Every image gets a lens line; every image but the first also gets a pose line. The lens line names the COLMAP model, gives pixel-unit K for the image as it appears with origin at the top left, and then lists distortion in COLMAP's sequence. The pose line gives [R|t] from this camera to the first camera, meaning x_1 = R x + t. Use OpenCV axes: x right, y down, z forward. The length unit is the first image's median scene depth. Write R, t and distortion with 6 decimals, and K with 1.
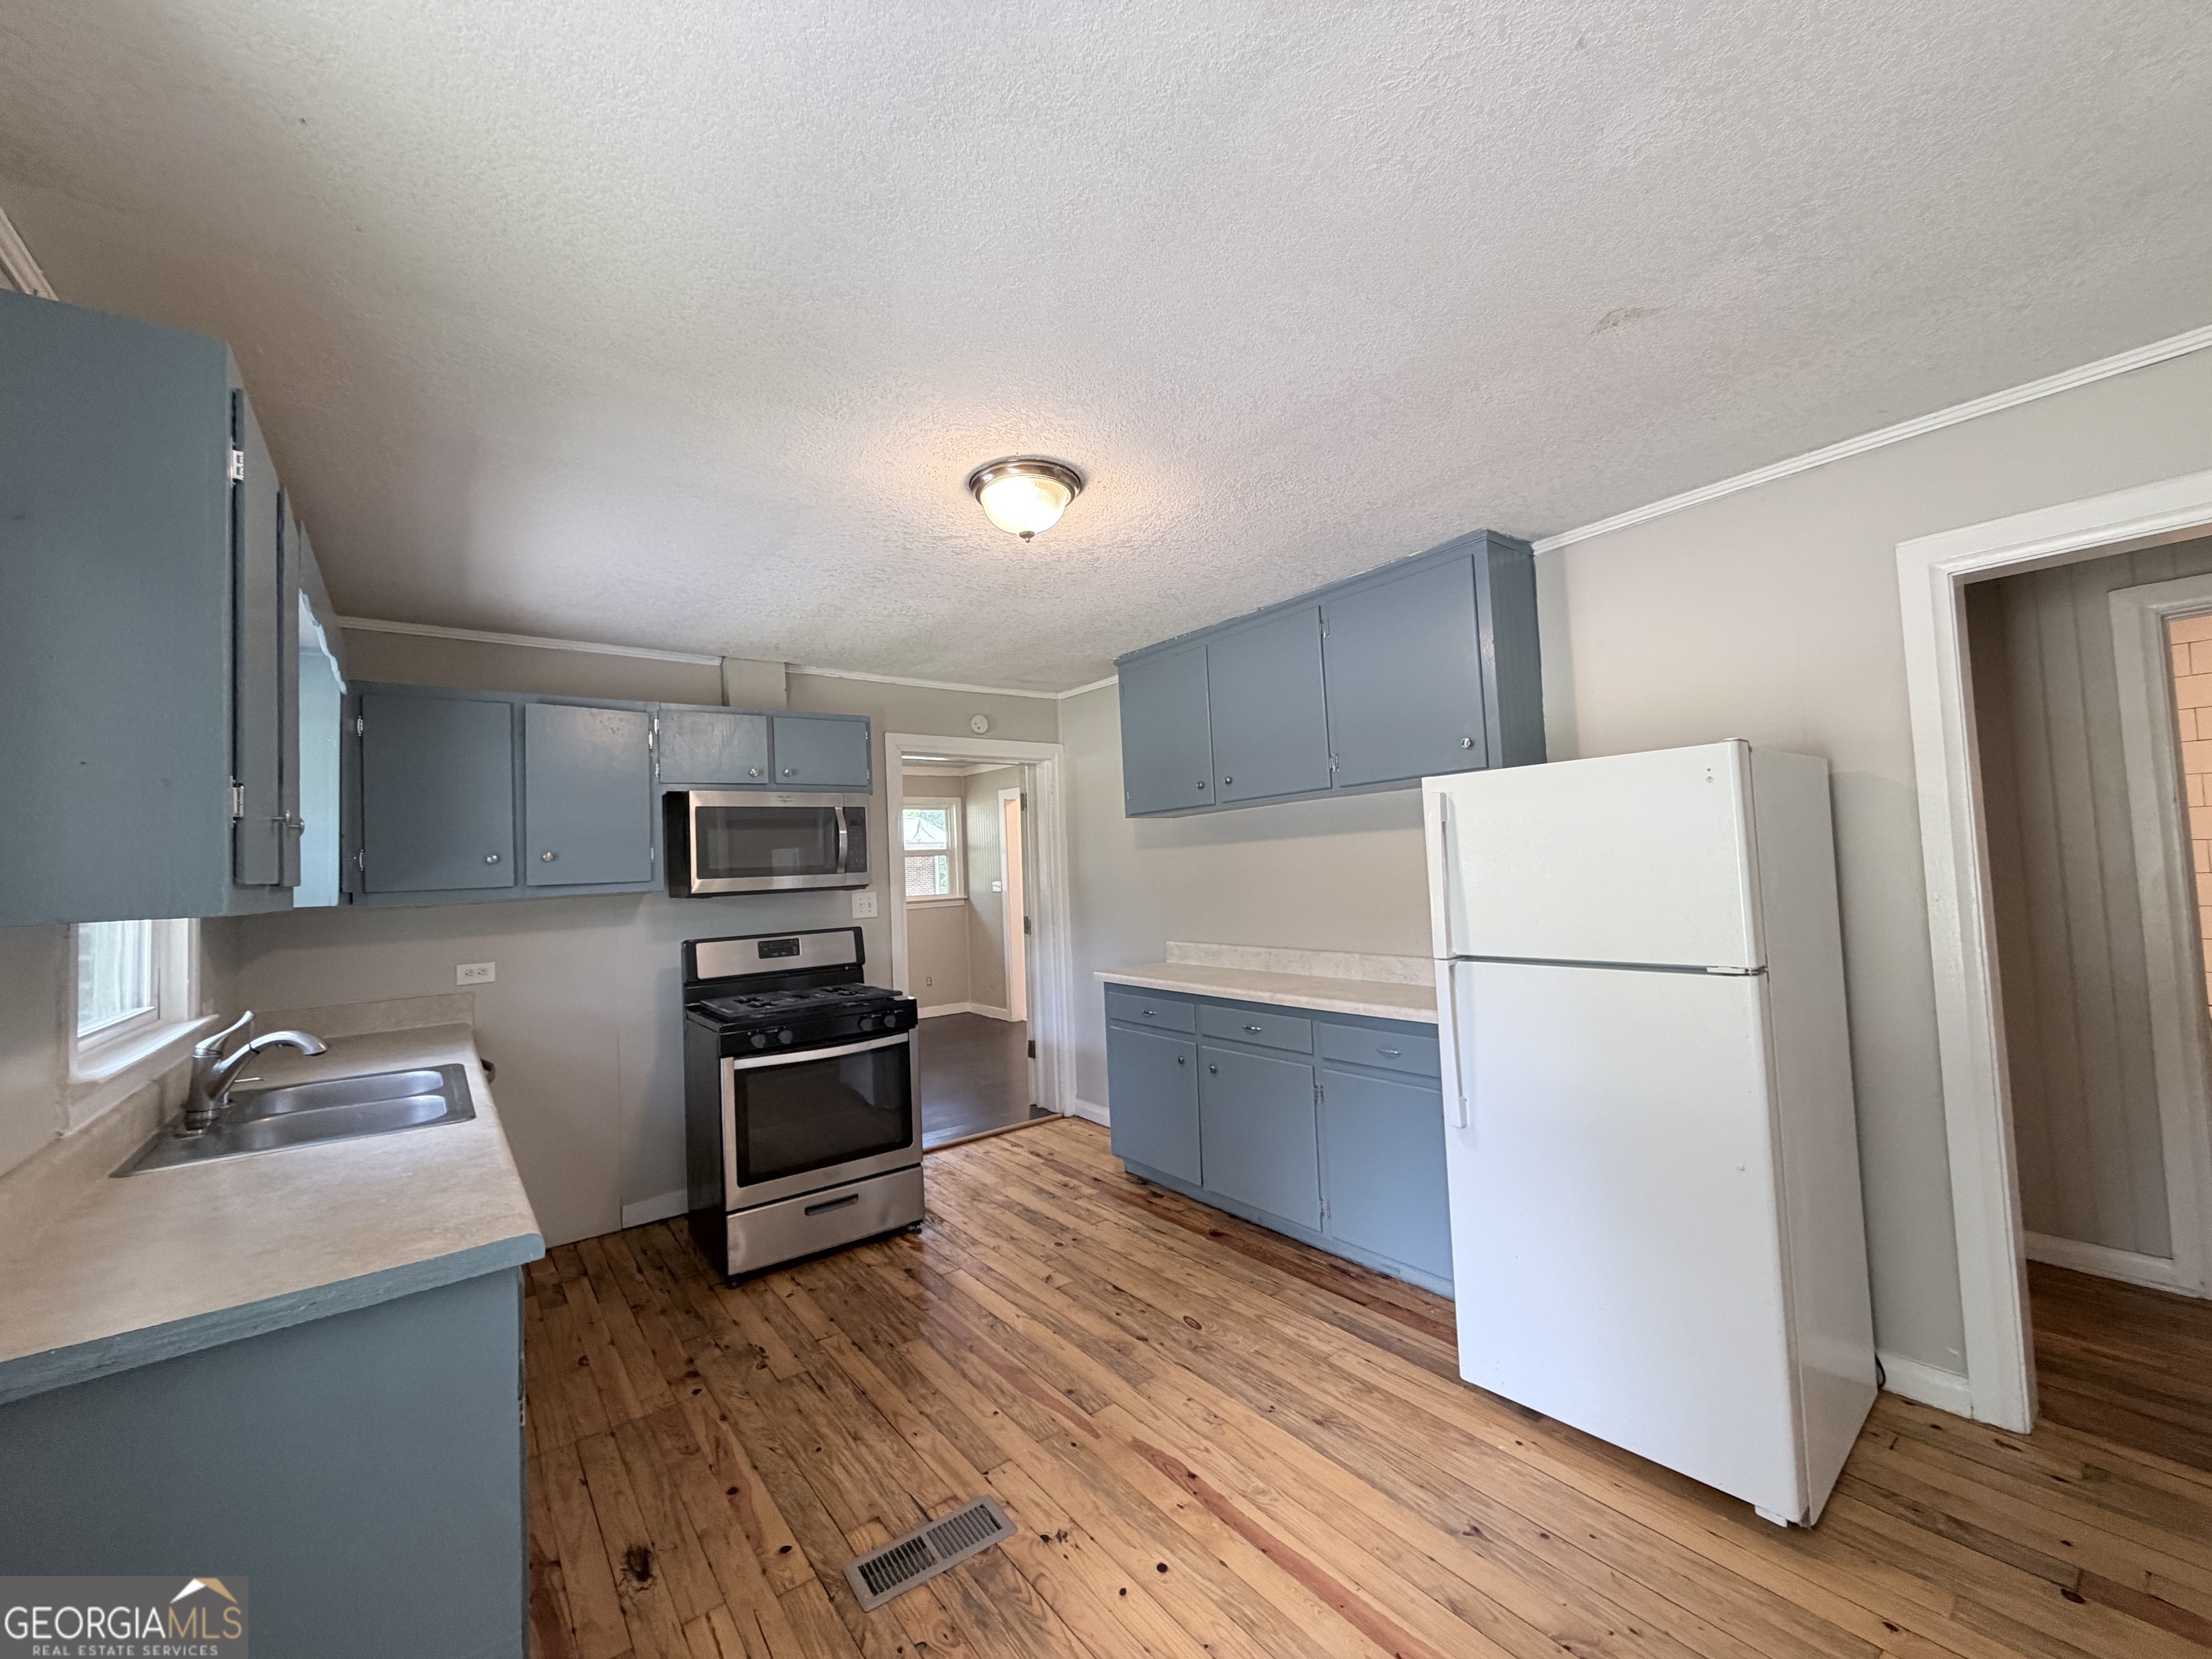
lens RADIAL K [[892.8, 0, 1102.9], [0, 892.8, 822.0], [0, 0, 1]] dist [-0.002119, 0.000212]
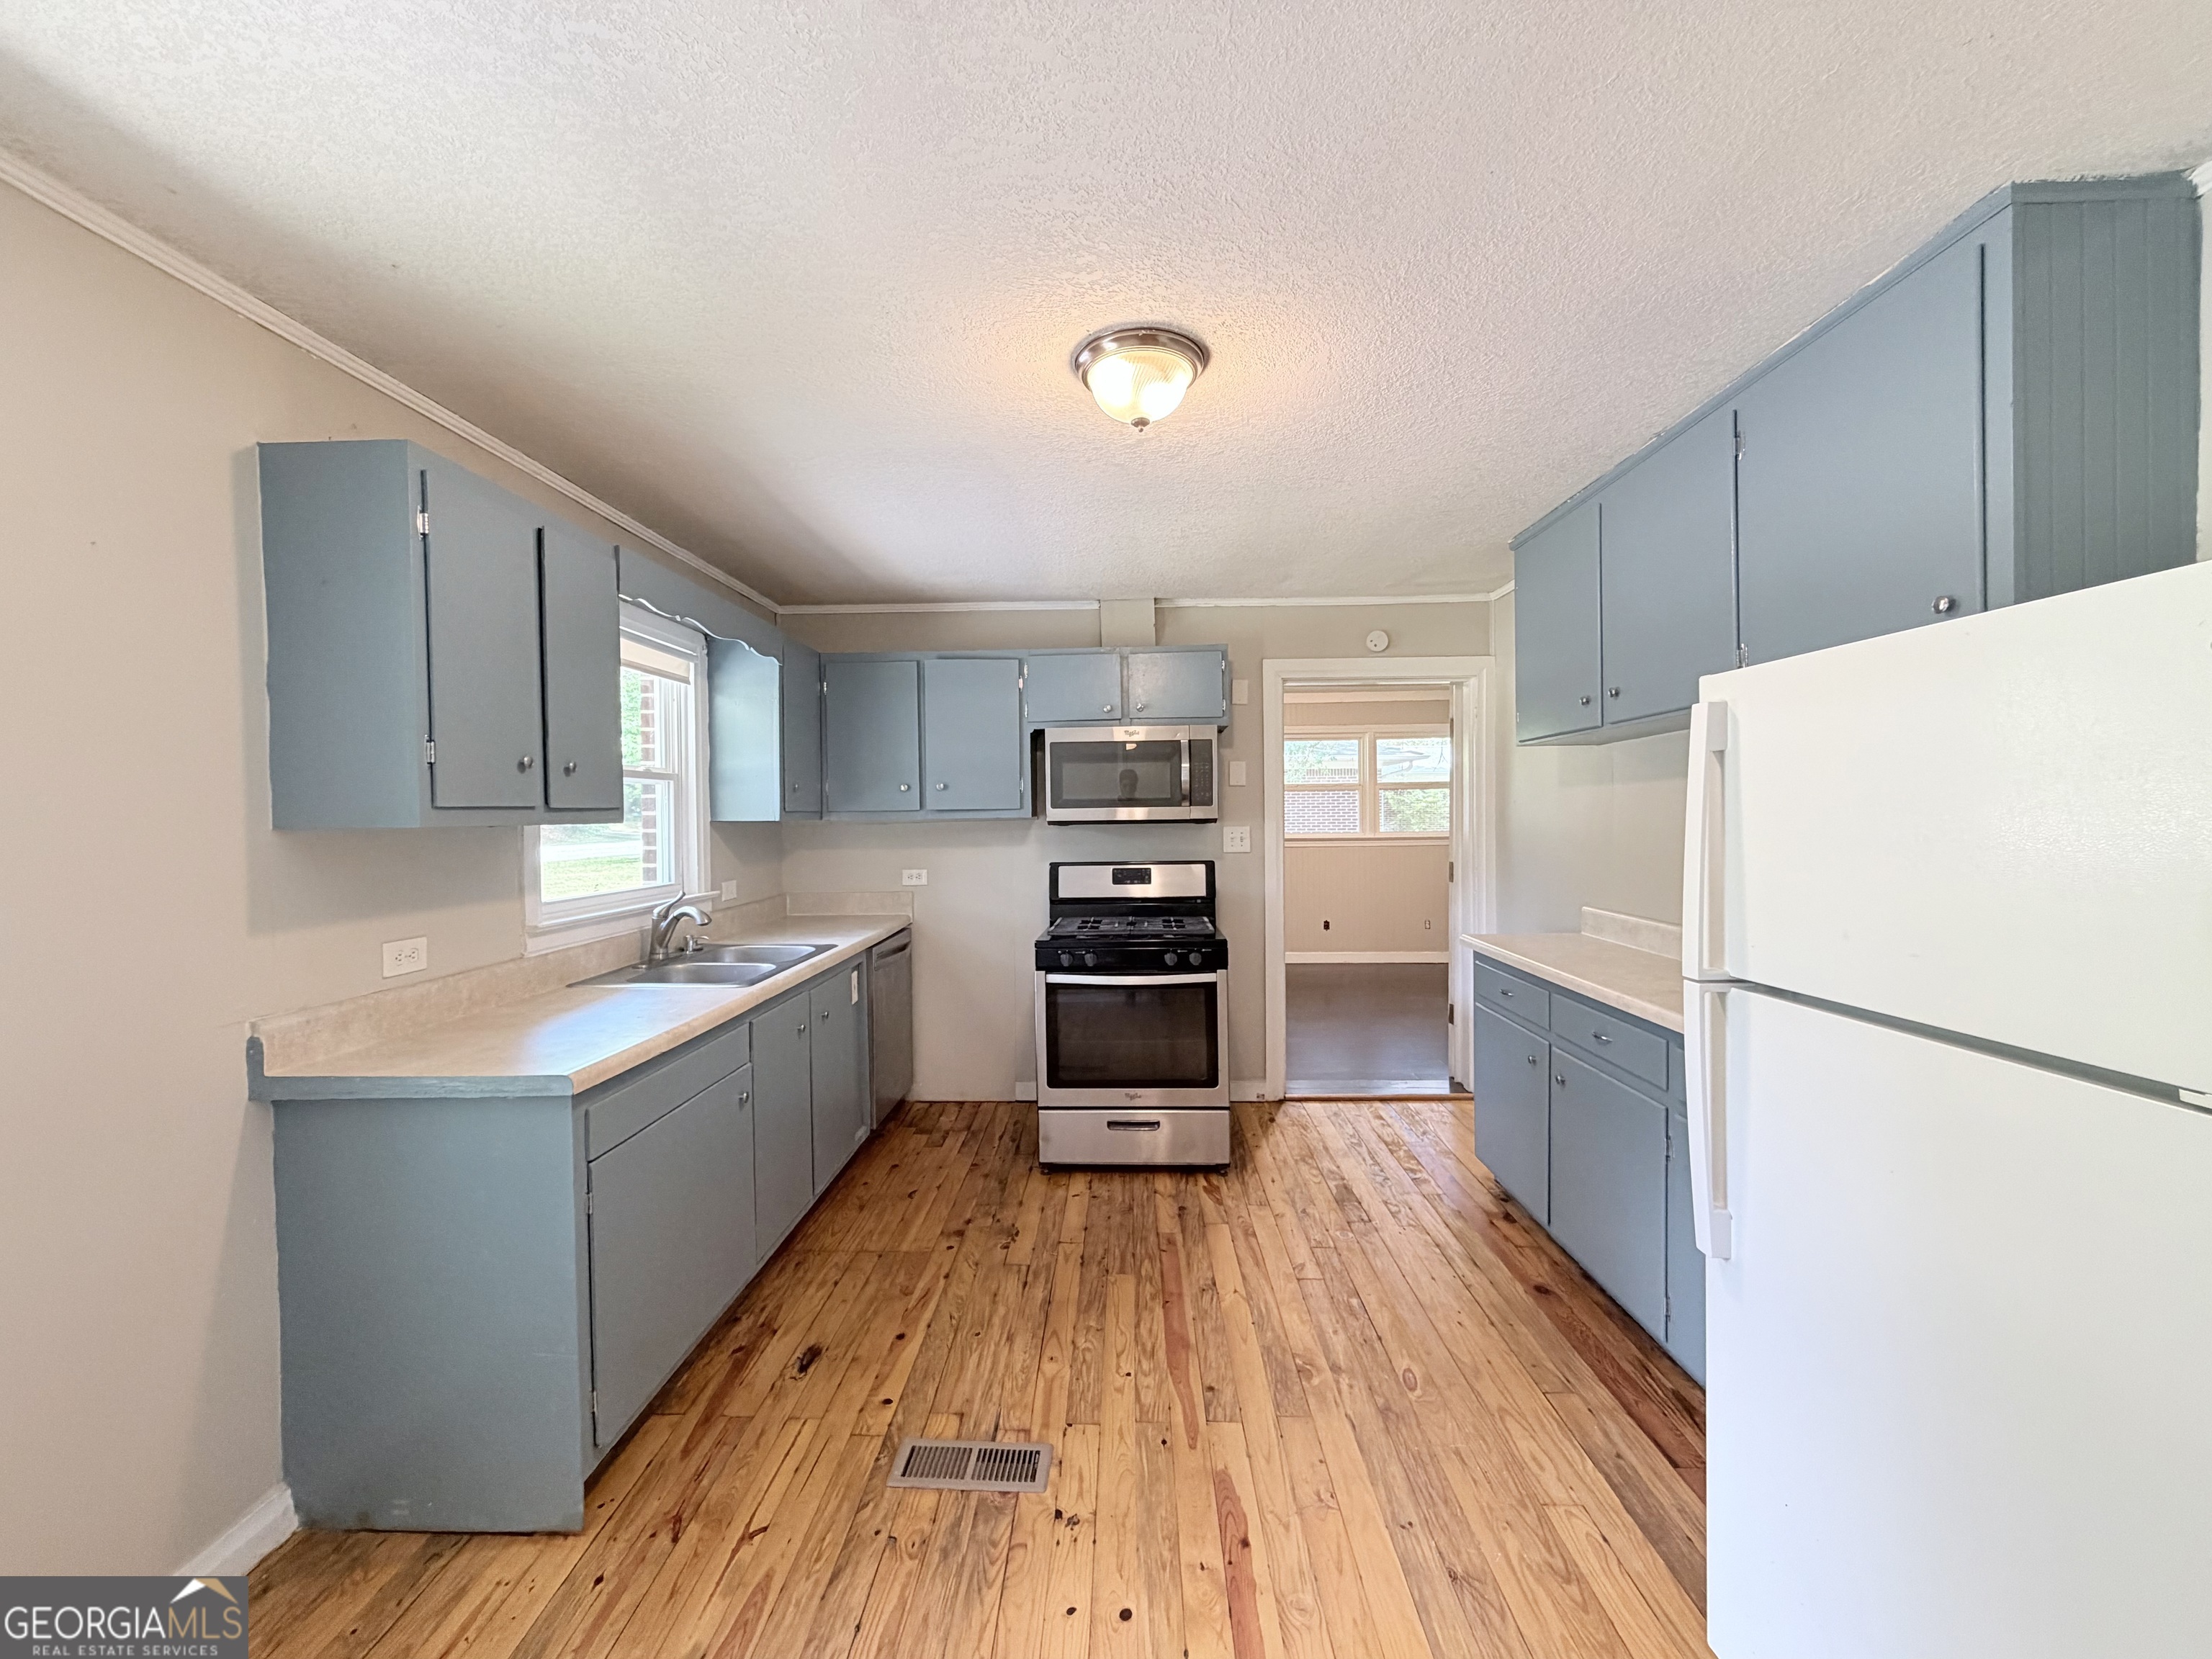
lens RADIAL K [[892.8, 0, 1108.7], [0, 892.8, 825.4], [0, 0, 1]] dist [-0.002119, 0.000212]
pose [[0.770240, 0.041855, -0.636380, 0.374324], [0.011169, 0.996806, 0.079079, -0.001885], [0.637657, -0.068018, 0.767312, 0.241418]]
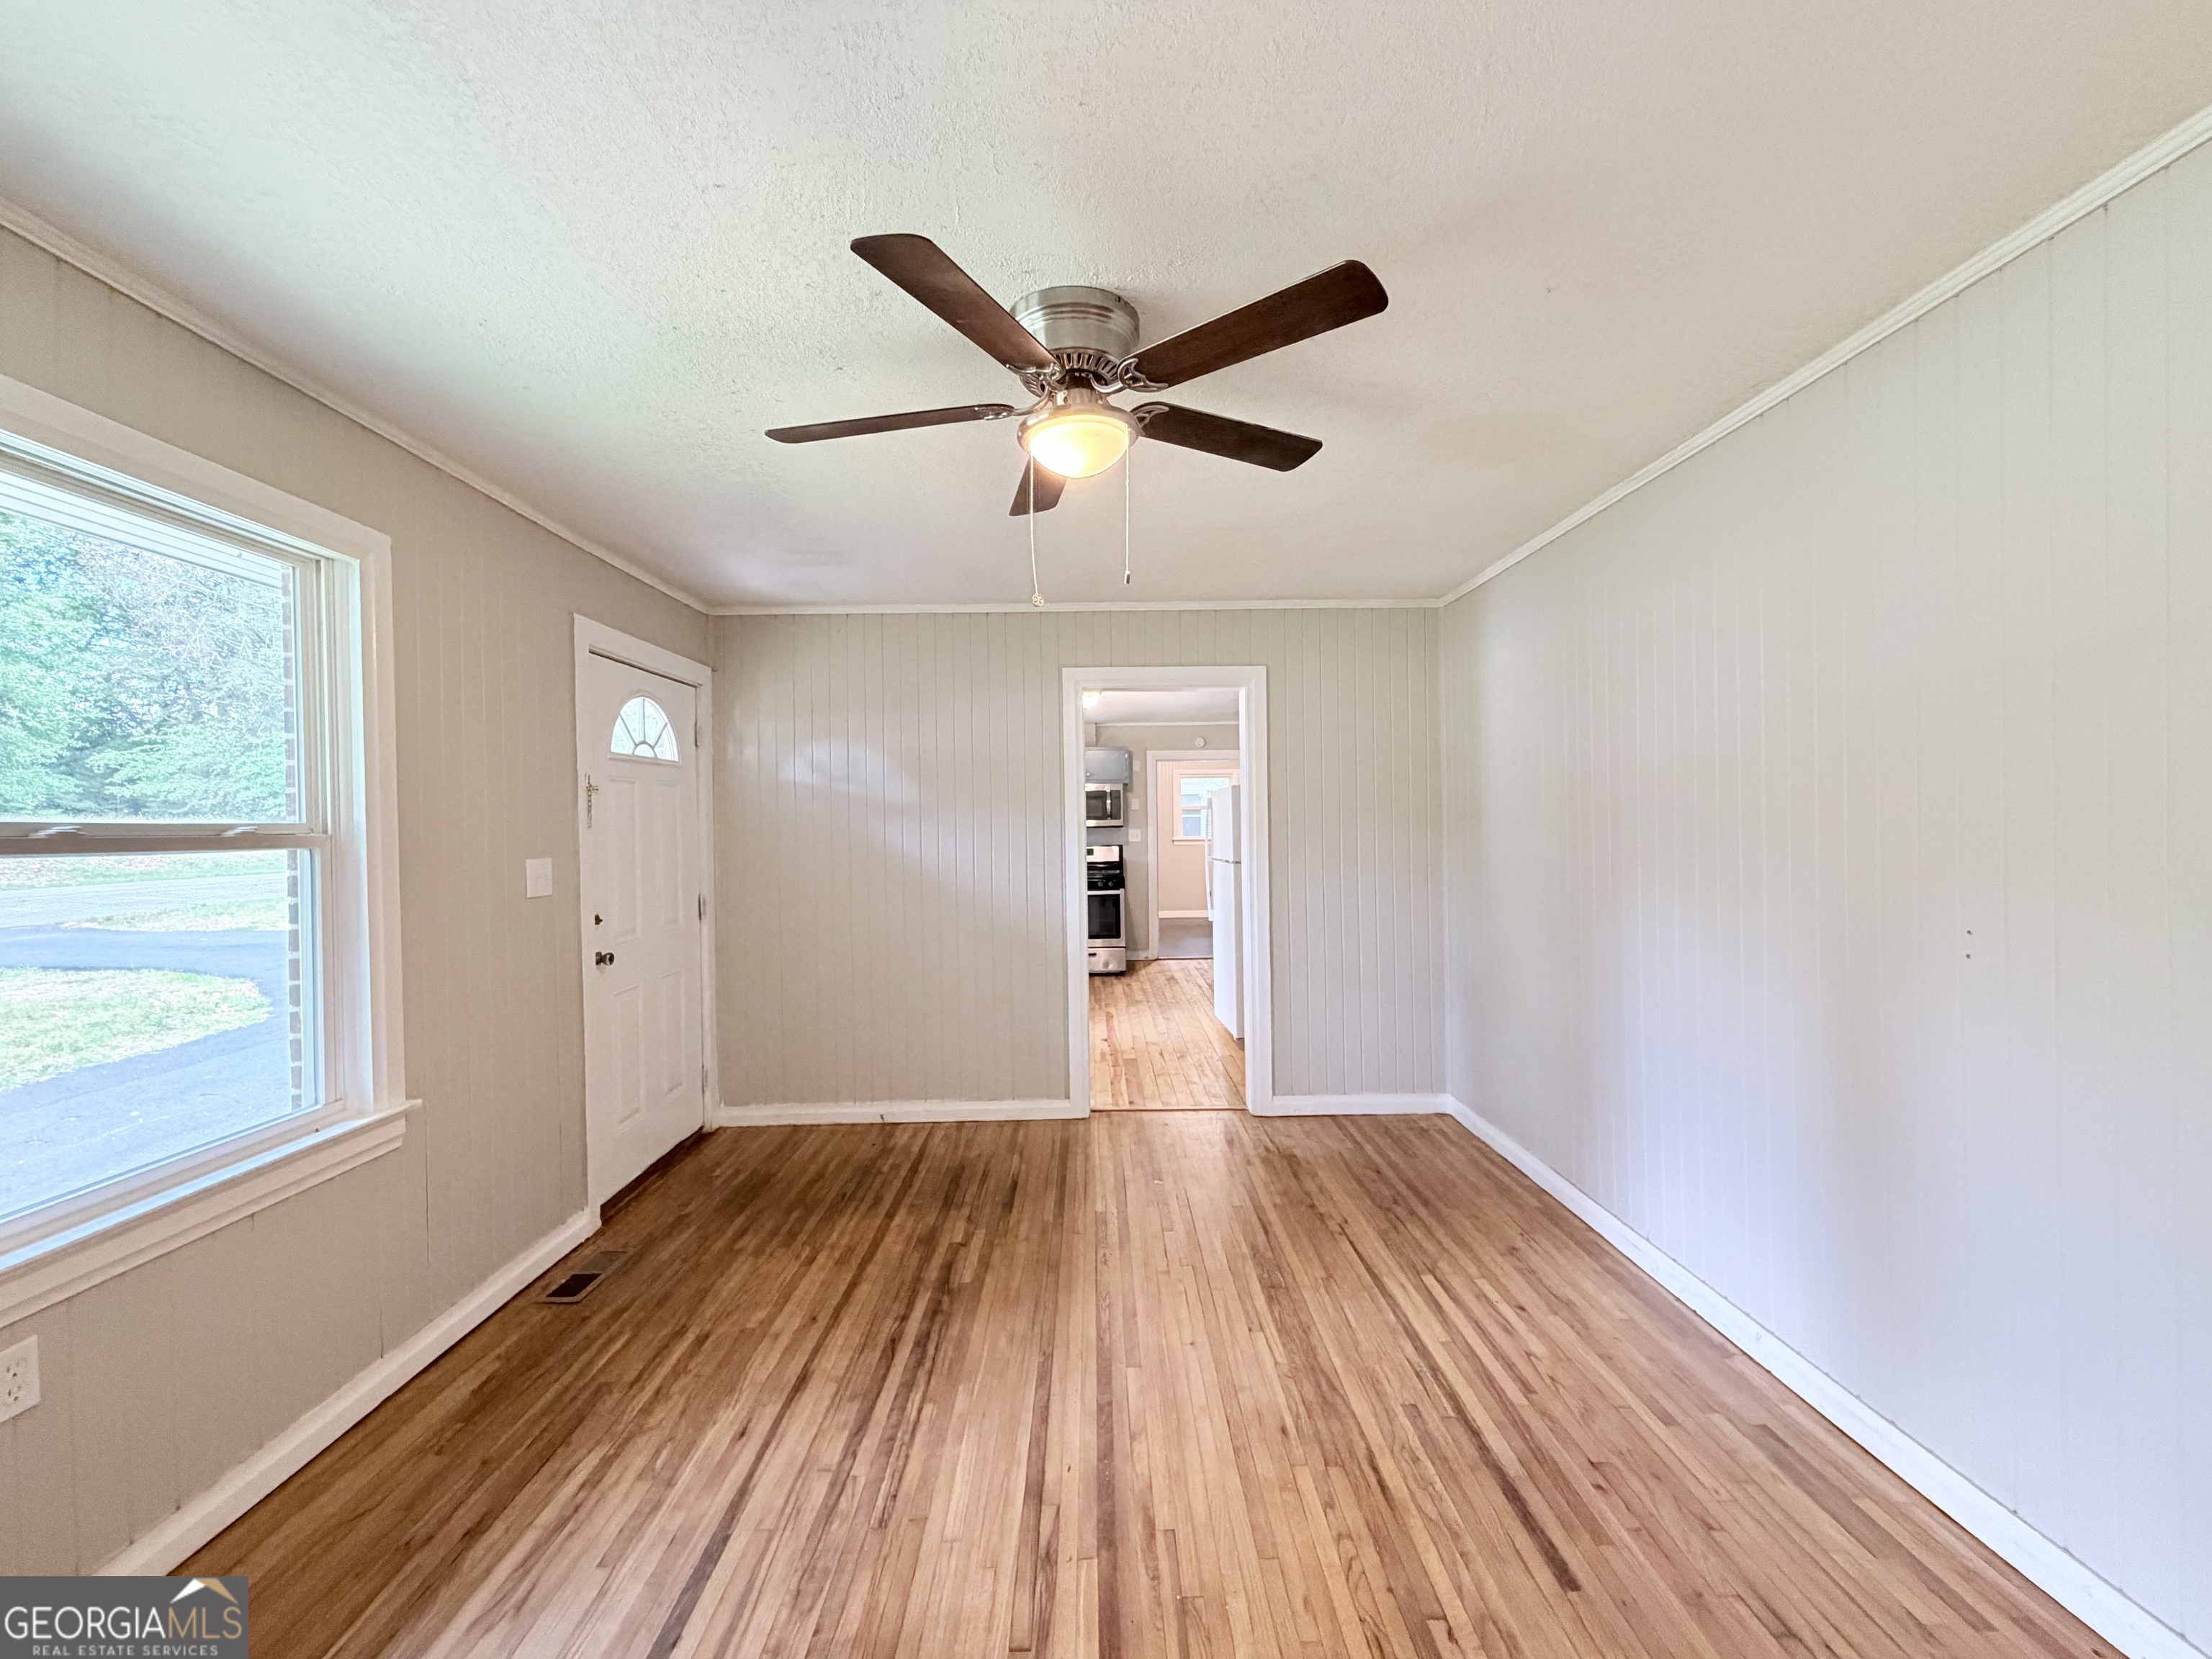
lens RADIAL K [[892.8, 0, 1107.2], [0, 892.8, 838.0], [0, 0, 1]] dist [-0.002119, 0.000212]
pose [[0.793014, 0.032580, -0.608331, 1.413575], [0.008934, 0.997840, 0.065086, -0.056375], [0.609137, -0.057049, 0.791010, -1.011796]]
